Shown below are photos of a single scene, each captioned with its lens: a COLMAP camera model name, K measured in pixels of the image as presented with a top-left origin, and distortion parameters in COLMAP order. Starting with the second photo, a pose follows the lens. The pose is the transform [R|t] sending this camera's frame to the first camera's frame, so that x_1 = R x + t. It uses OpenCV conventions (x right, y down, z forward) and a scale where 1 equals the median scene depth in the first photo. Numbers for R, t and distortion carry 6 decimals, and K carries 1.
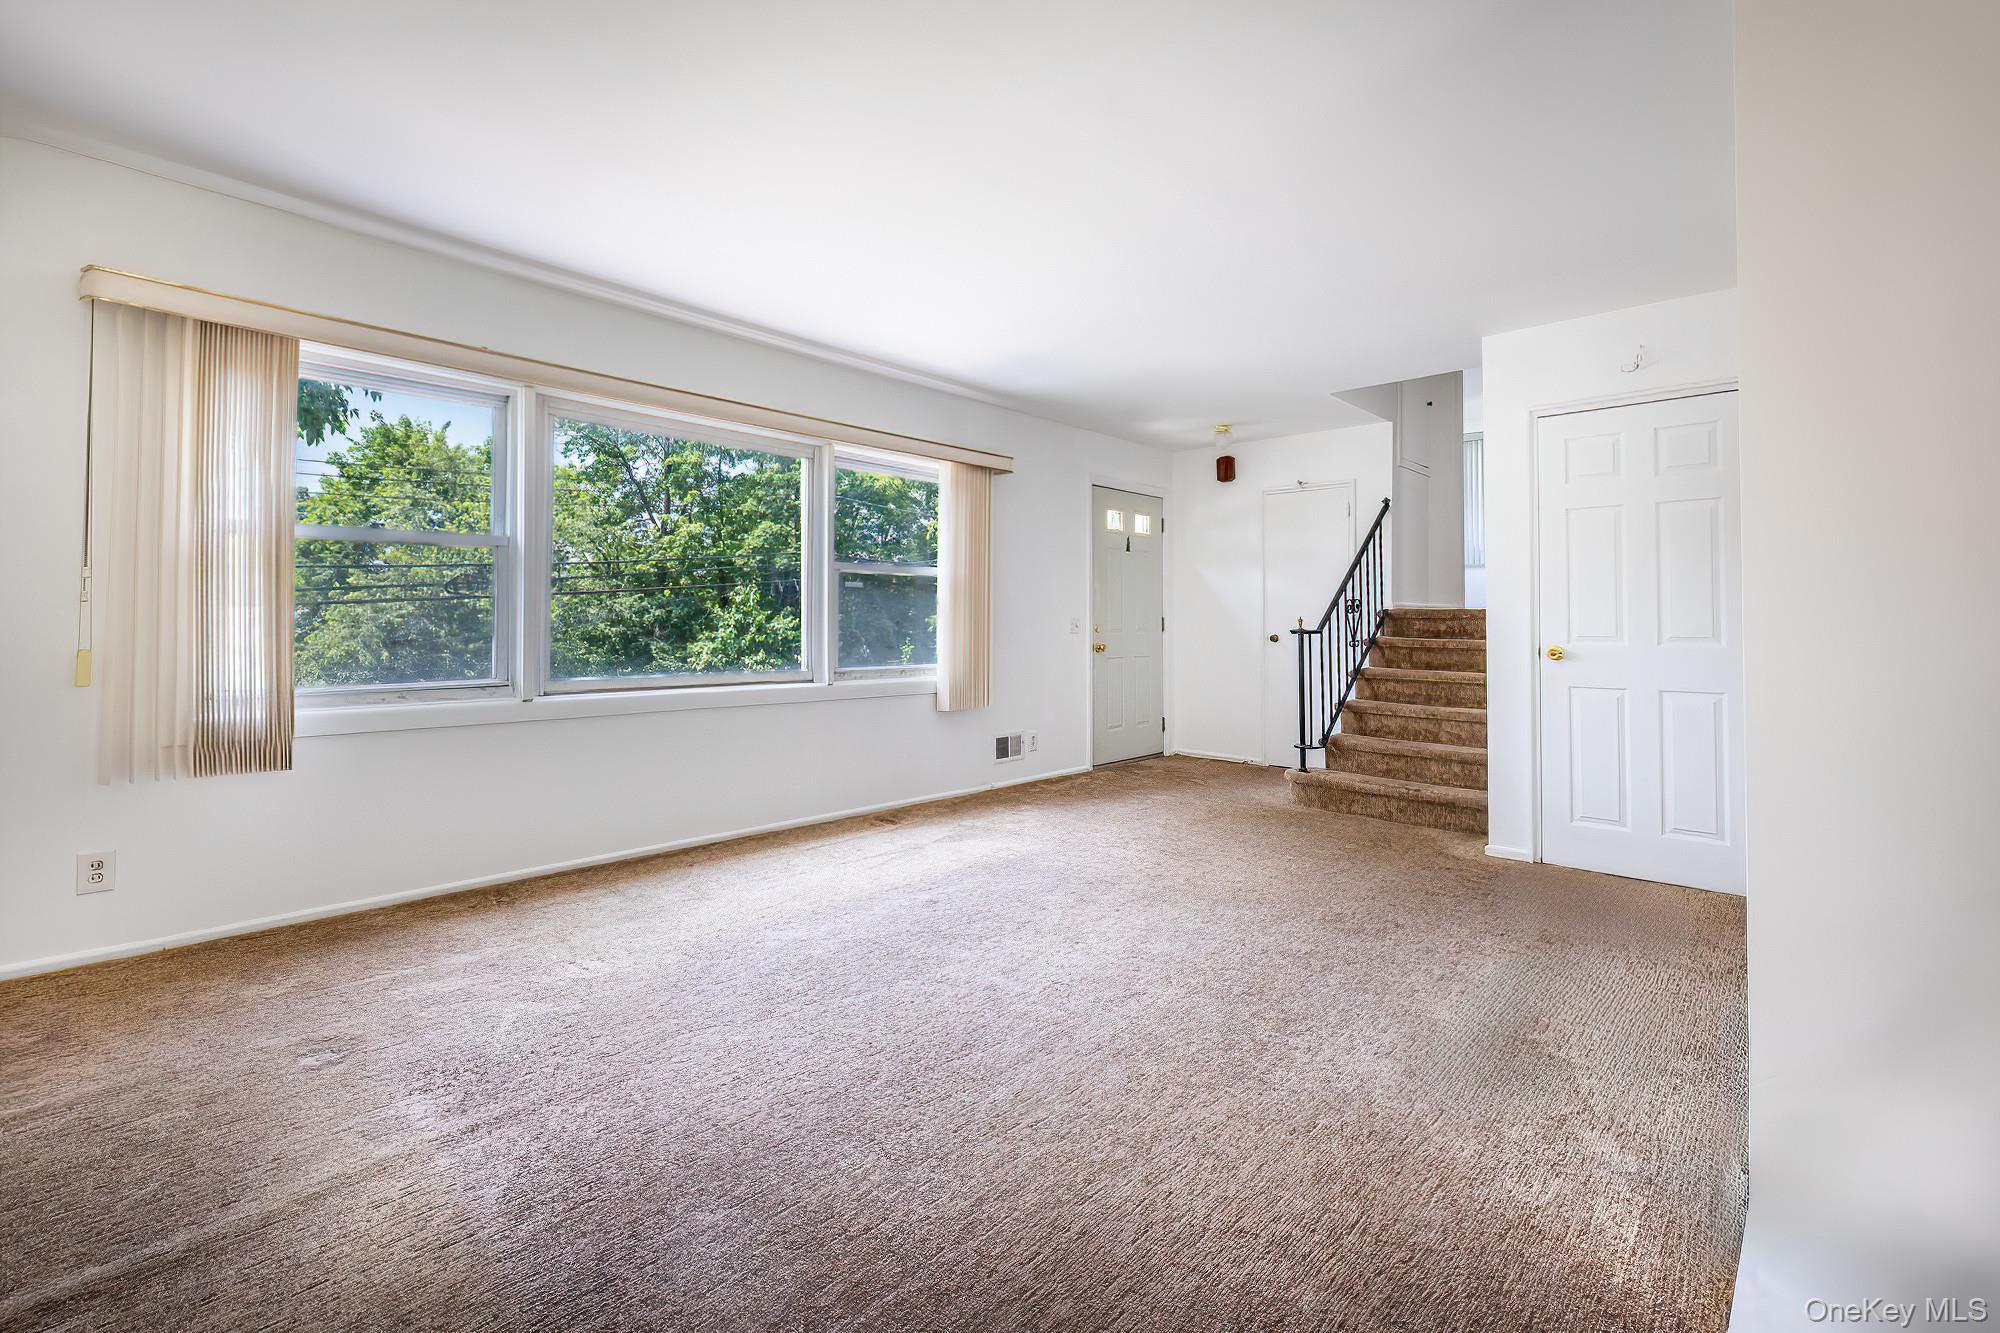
lens RADIAL K [[885.3, 0, 1013.1], [0, 885.3, 616.8], [0, 0, 1]] dist [-0.000947, -0.000095]
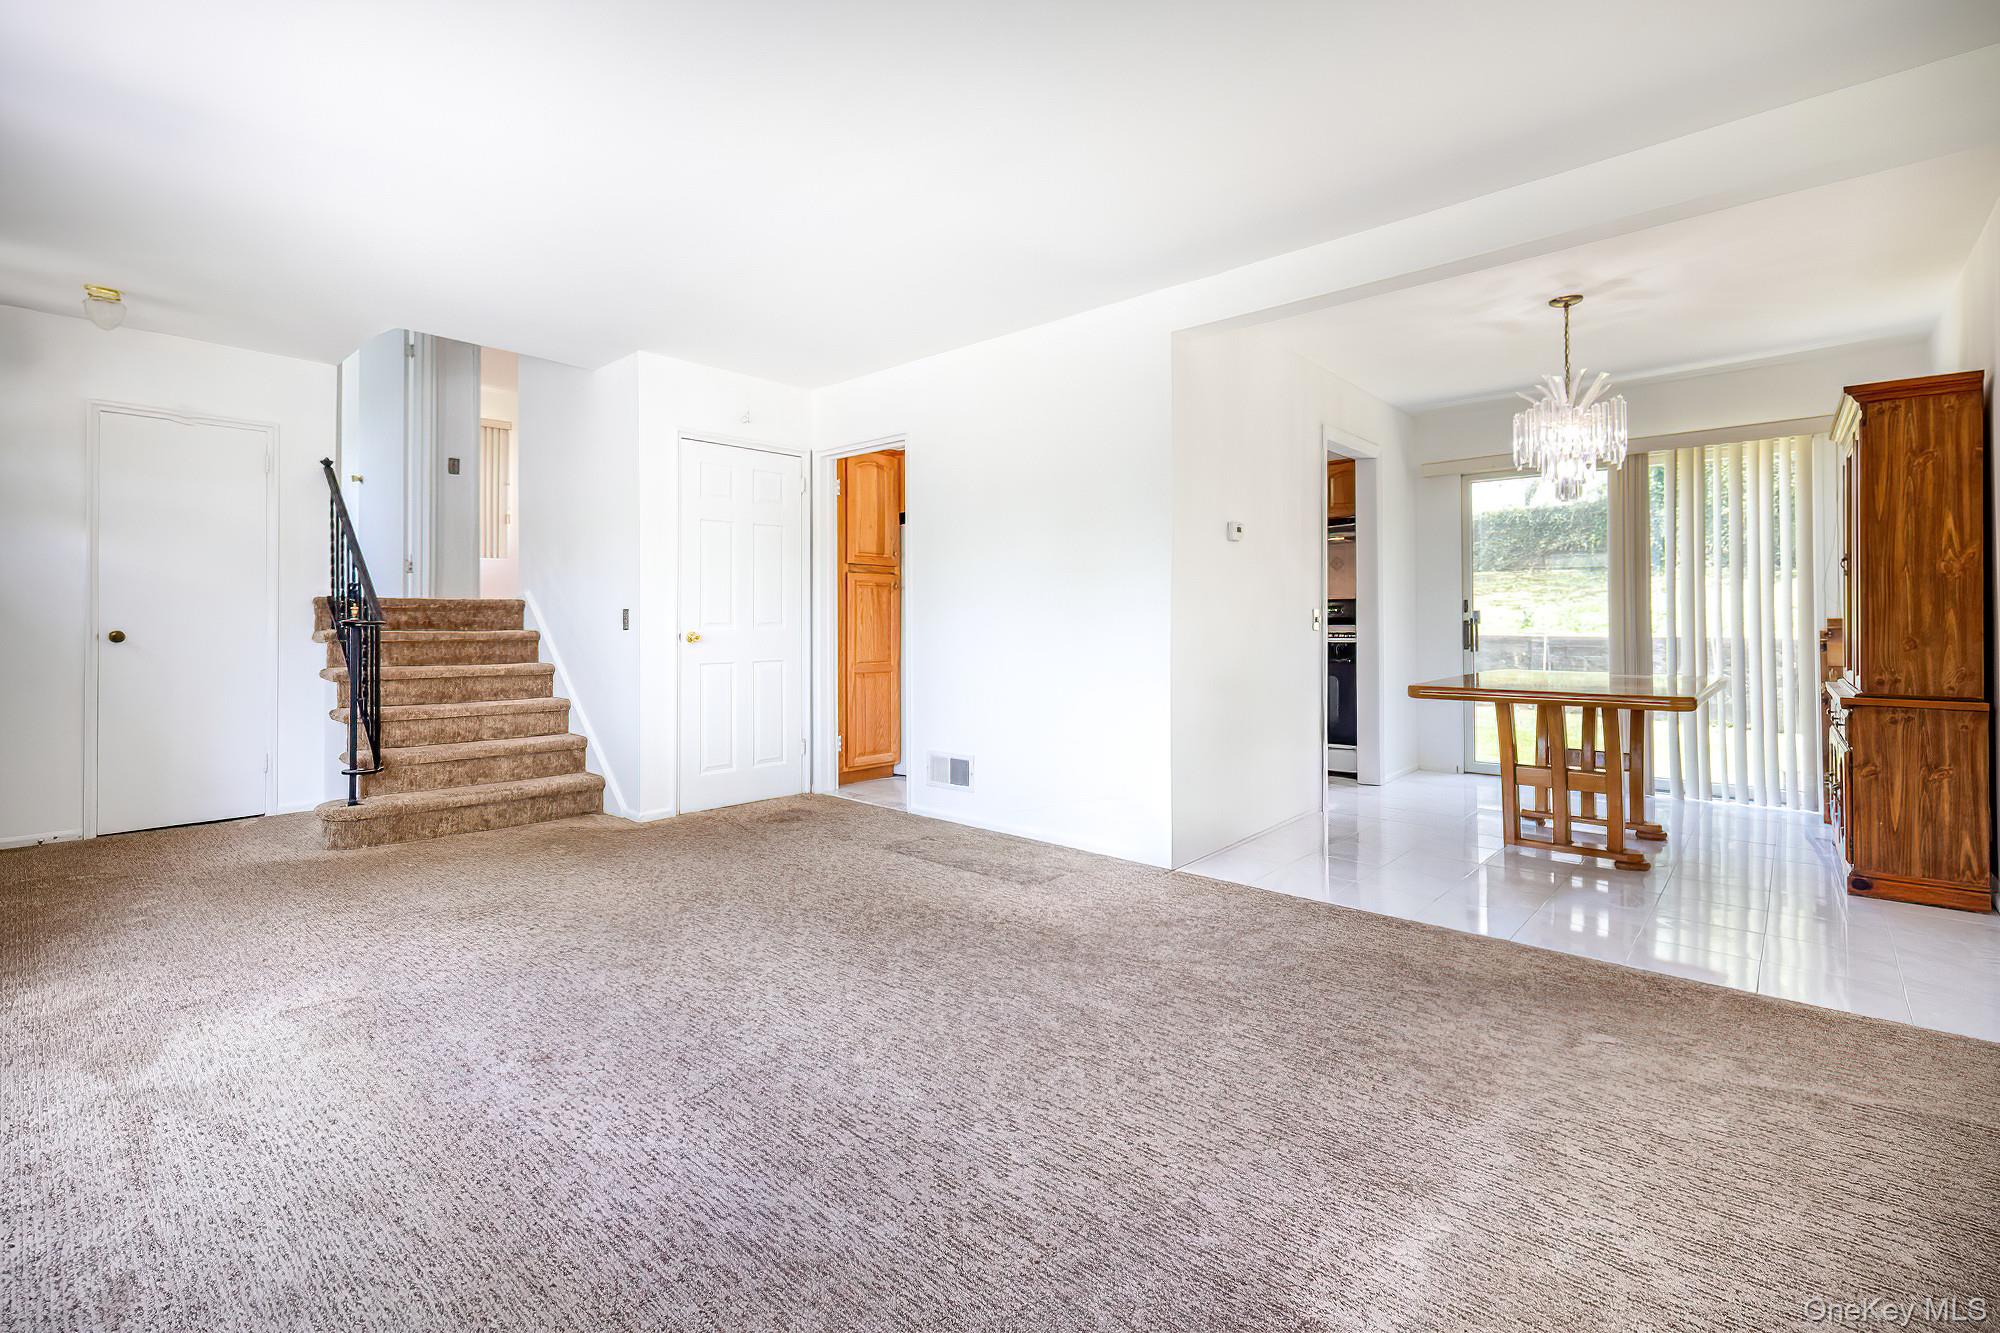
lens RADIAL K [[885.3, 0, 1013.1], [0, 885.3, 616.8], [0, 0, 1]] dist [-0.000947, -0.000095]
pose [[-0.029020, 0.000898, 0.999578, -0.533496], [-0.004218, 0.999991, -0.001021, 0.010594], [-0.999570, -0.004246, -0.029016, 0.519484]]
